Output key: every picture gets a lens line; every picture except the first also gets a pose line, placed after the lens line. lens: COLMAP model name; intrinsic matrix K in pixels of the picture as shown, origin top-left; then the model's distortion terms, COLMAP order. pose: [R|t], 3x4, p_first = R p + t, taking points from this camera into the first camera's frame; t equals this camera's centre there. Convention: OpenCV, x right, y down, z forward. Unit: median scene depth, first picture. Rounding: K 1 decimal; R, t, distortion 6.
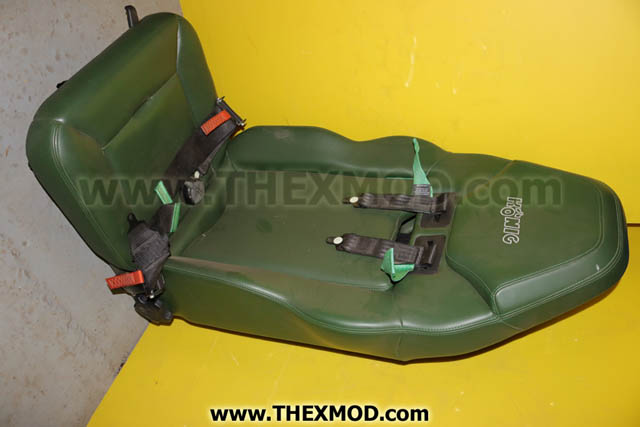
lens RADIAL K [[515.9, 0, 320.0], [0, 515.9, 213.5], [0, 0, 1]] dist [-0.165140, 0.121241]
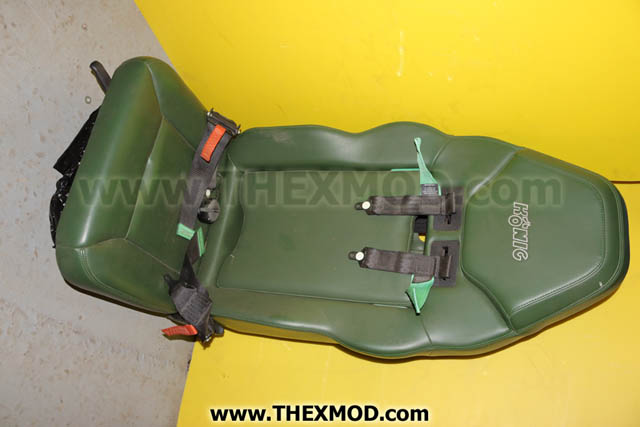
lens RADIAL K [[515.9, 0, 320.0], [0, 515.9, 213.5], [0, 0, 1]] dist [-0.165140, 0.121241]
pose [[0.979690, -0.195472, -0.044697, 0.019539], [0.199203, 0.923311, 0.328353, -0.401836], [-0.022915, -0.330588, 0.943497, 0.017288]]
